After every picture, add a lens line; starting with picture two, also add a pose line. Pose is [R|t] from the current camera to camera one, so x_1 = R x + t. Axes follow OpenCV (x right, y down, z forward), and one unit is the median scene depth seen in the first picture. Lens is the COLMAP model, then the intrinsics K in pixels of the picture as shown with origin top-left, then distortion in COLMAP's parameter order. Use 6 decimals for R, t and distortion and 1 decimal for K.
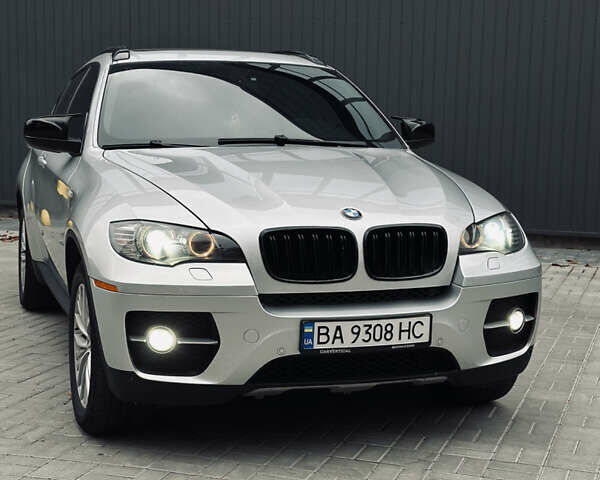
lens RADIAL K [[1168.3, 0, 300.0], [0, 1168.3, 240.0], [0, 0, 1]] dist [0.161936, 0.051192]
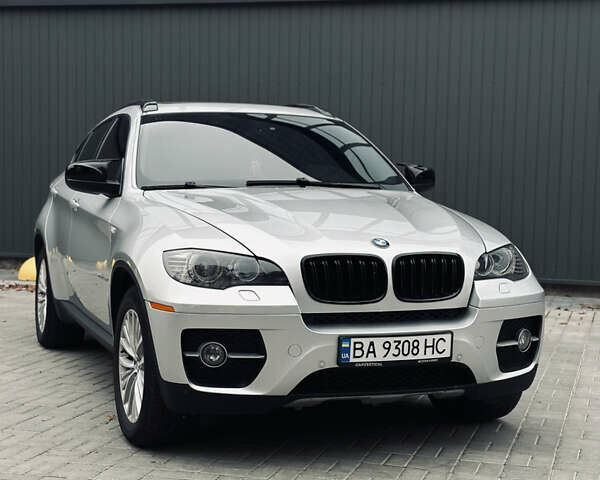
lens RADIAL K [[1168.3, 0, 300.0], [0, 1168.3, 240.0], [0, 0, 1]] dist [0.161936, 0.051192]
pose [[0.999197, -0.000892, 0.040065, -0.077097], [0.003039, 0.998560, -0.053563, 0.034343], [-0.039959, 0.053641, 0.997760, -0.117702]]
